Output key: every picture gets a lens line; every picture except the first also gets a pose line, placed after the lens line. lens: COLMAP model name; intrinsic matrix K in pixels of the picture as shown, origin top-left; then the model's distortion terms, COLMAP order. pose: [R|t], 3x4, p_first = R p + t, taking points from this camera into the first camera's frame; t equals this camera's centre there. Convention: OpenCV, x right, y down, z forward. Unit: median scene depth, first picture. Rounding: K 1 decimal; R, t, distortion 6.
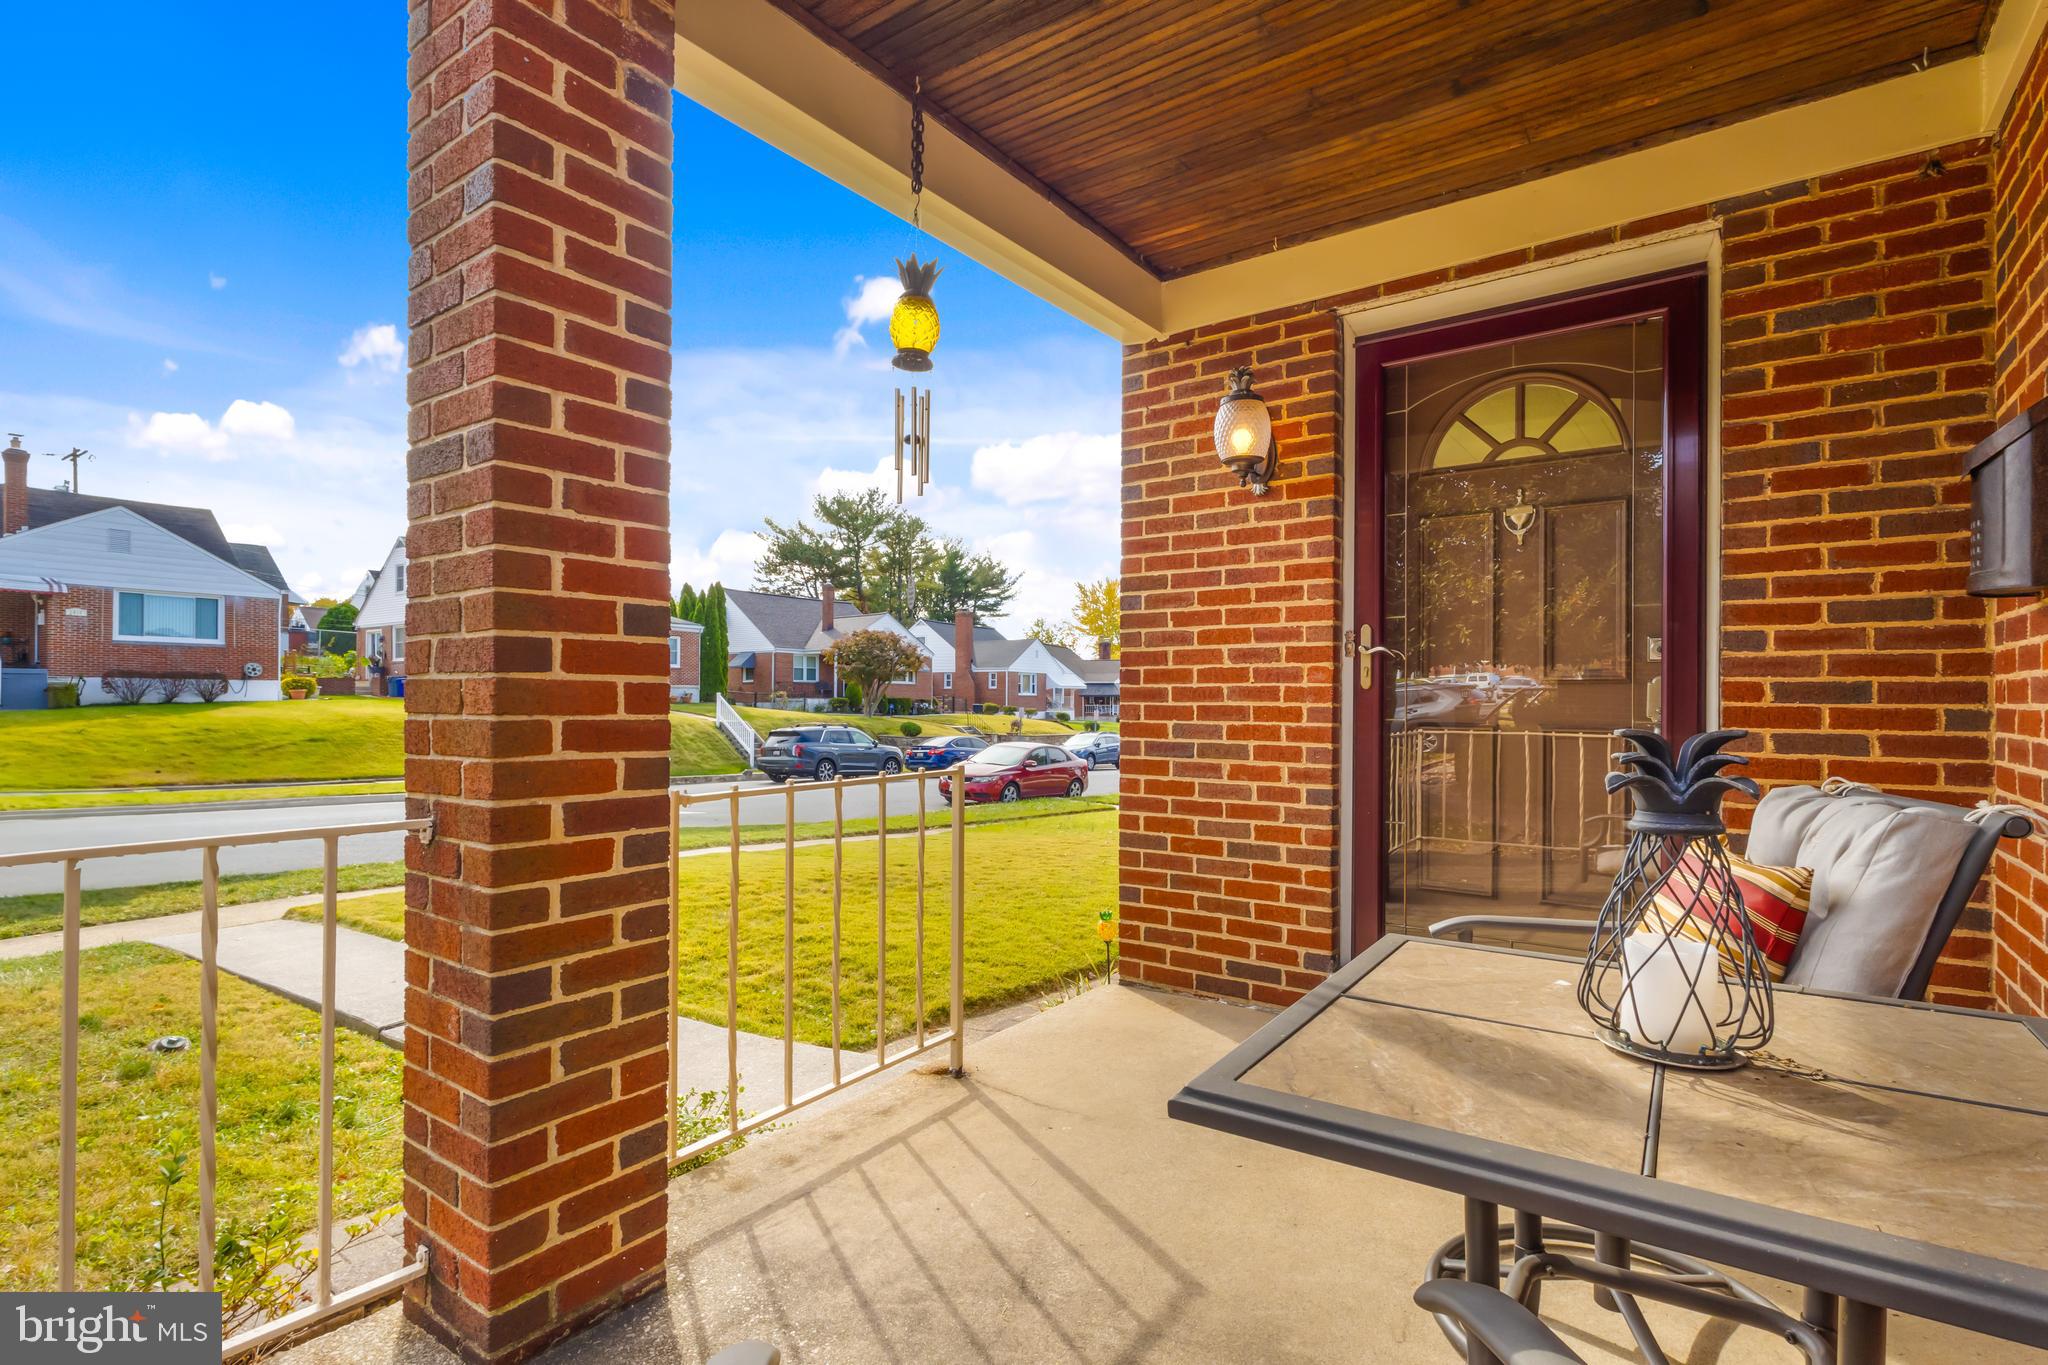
lens RADIAL K [[963.5, 0, 1023.5], [0, 963.5, 687.8], [0, 0, 1]] dist [0.000466, 0.000904]
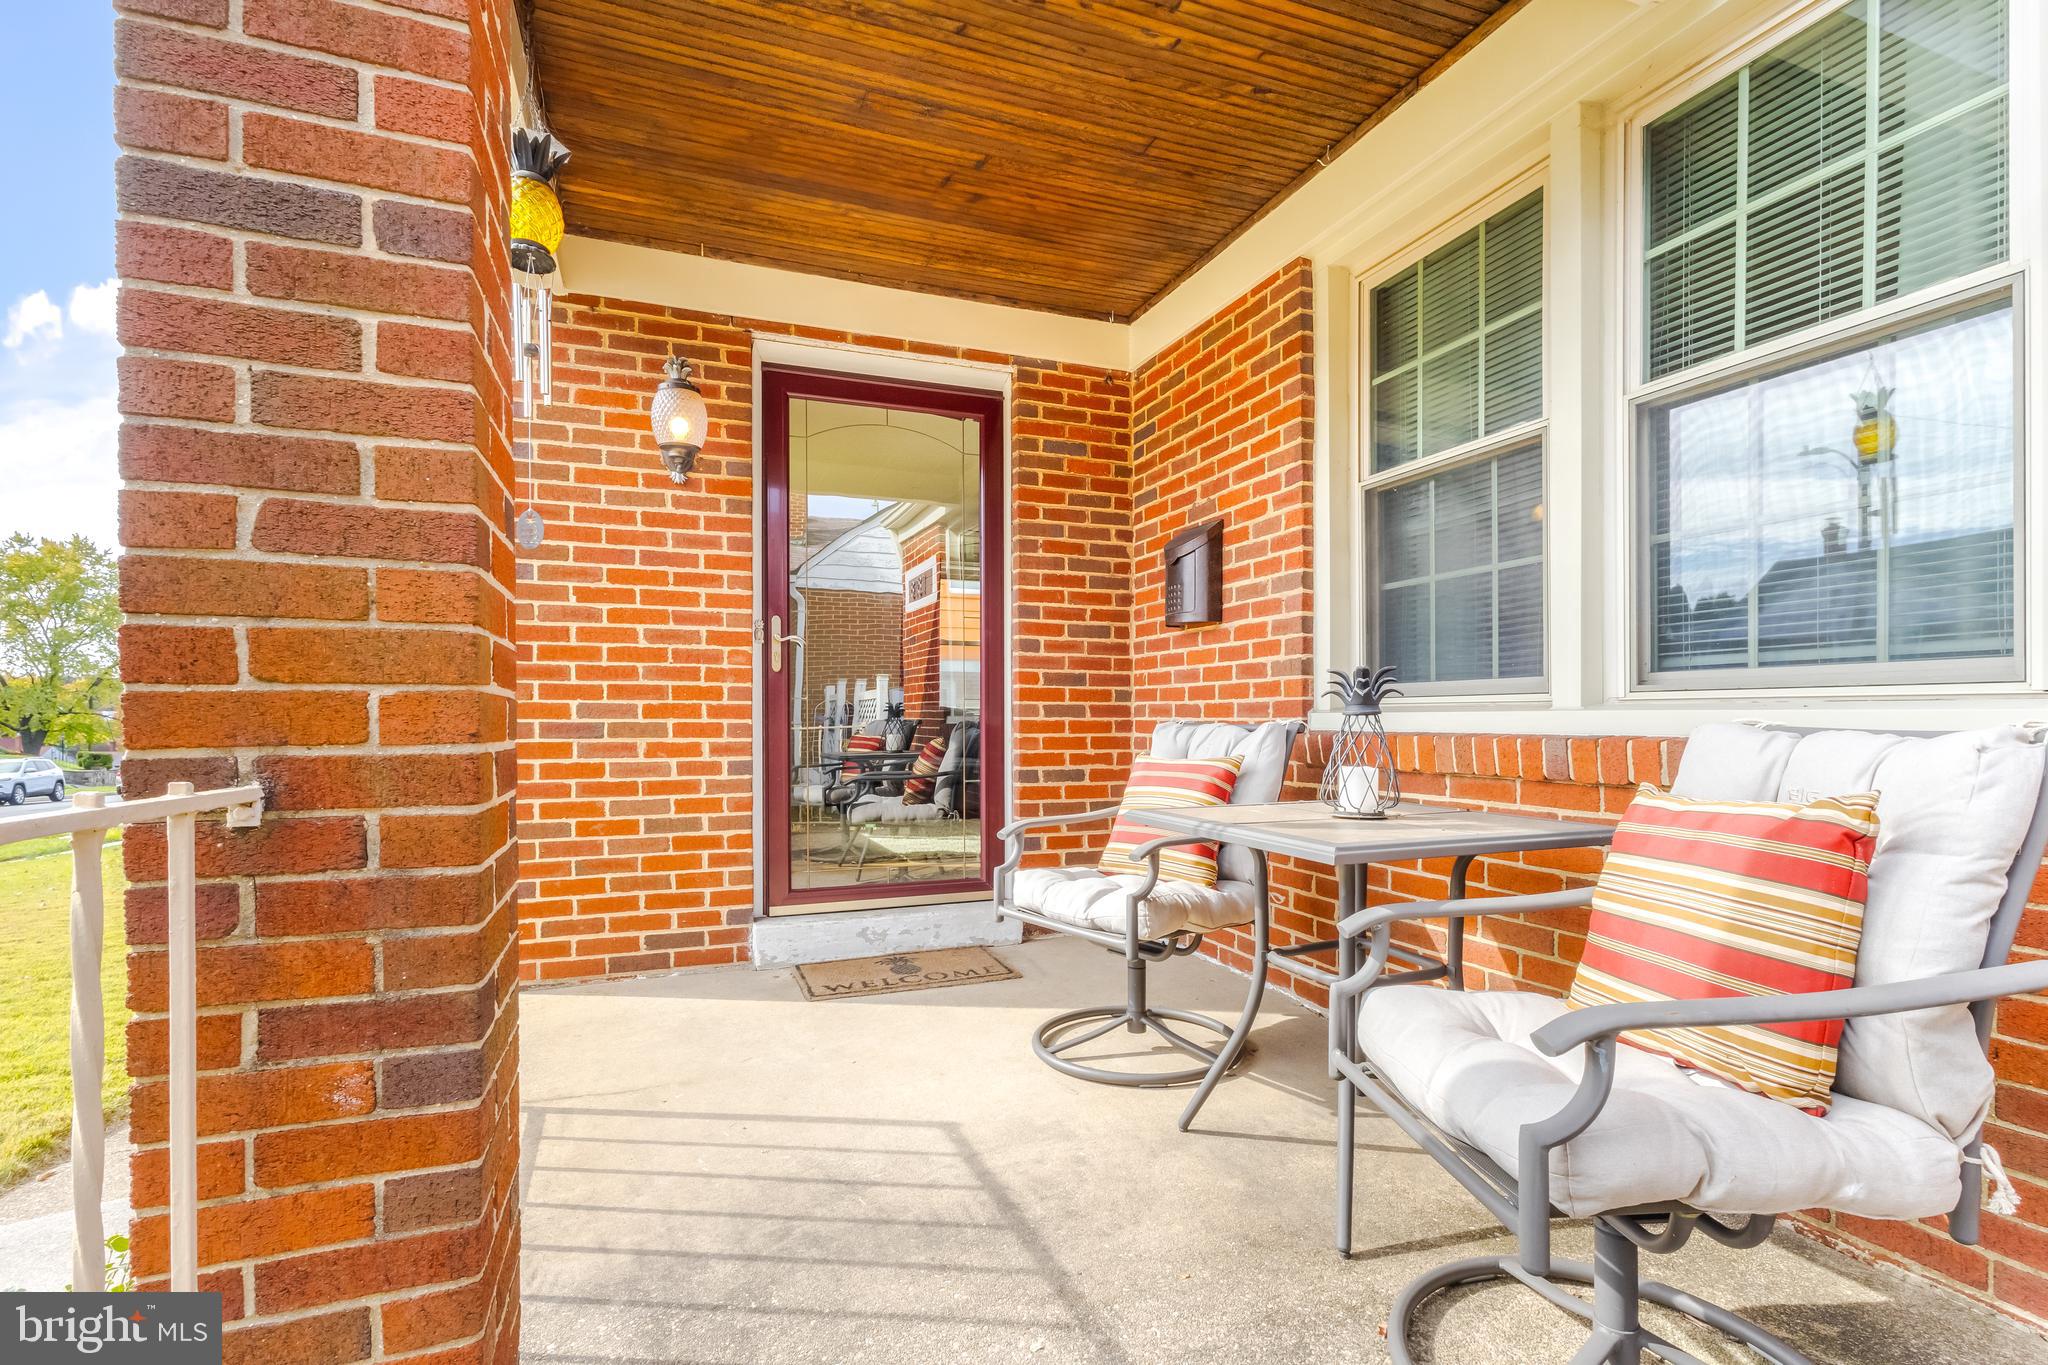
lens RADIAL K [[963.5, 0, 1015.9], [0, 963.5, 702.7], [0, 0, 1]] dist [0.000466, 0.000904]
pose [[0.556721, 0.006464, 0.830674, -0.425183], [-0.012468, 0.999922, 0.000575, 0.033010], [-0.830606, -0.010677, 0.556758, 0.116928]]
